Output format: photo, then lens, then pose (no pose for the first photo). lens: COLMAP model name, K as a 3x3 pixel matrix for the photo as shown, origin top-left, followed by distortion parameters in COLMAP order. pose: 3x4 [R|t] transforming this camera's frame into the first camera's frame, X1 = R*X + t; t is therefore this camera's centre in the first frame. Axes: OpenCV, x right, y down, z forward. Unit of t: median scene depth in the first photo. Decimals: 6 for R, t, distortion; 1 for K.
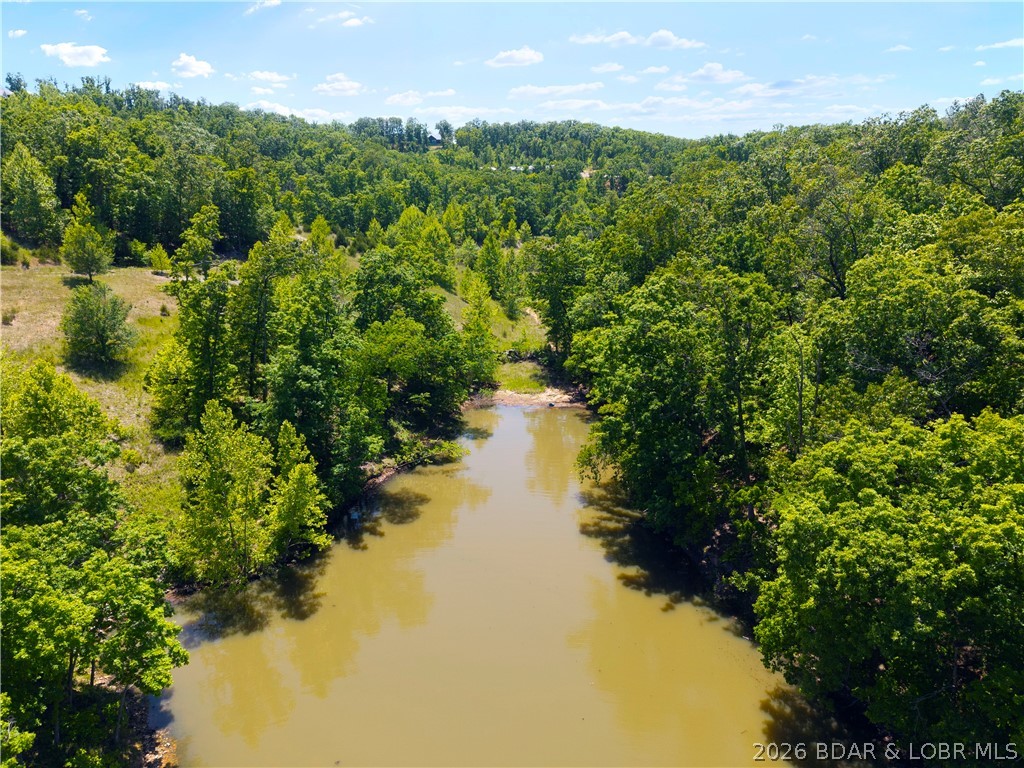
lens RADIAL K [[682.0, 0, 514.0], [0, 682.0, 387.6], [0, 0, 1]] dist [0.047111, -0.030294]
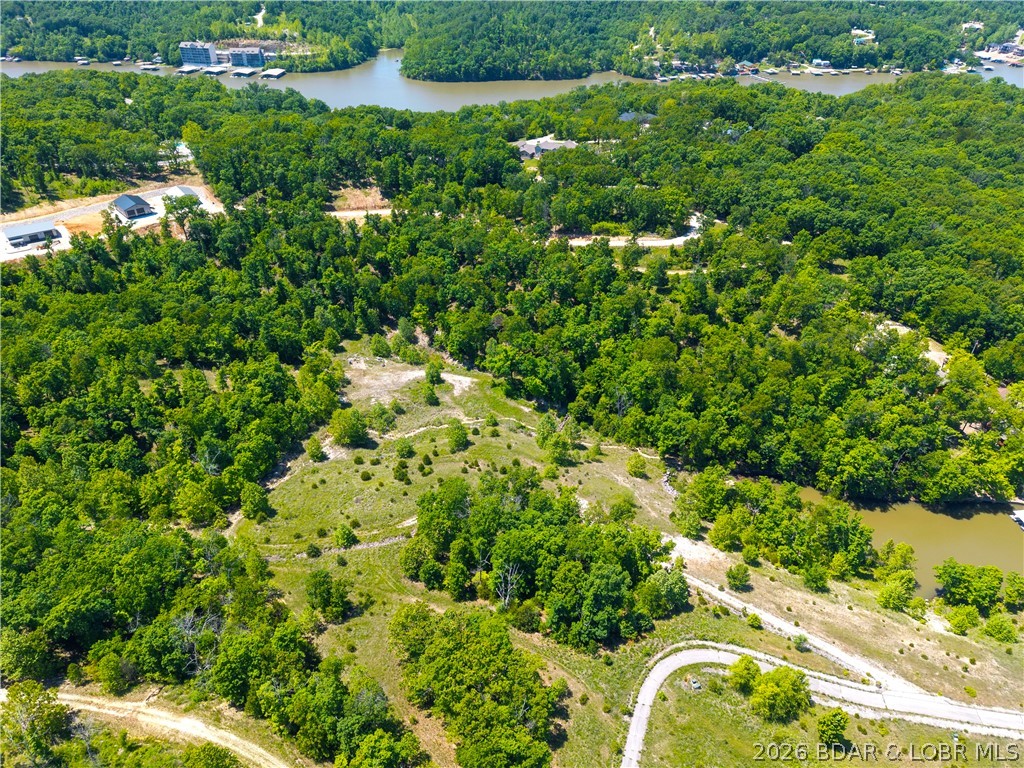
lens RADIAL K [[682.0, 0, 514.4], [0, 682.0, 391.1], [0, 0, 1]] dist [0.047111, -0.030294]
pose [[0.345811, -0.534227, 0.771373, -0.783975], [0.250571, 0.844816, 0.472759, -0.655098], [-0.904228, 0.029798, 0.426009, 0.268118]]
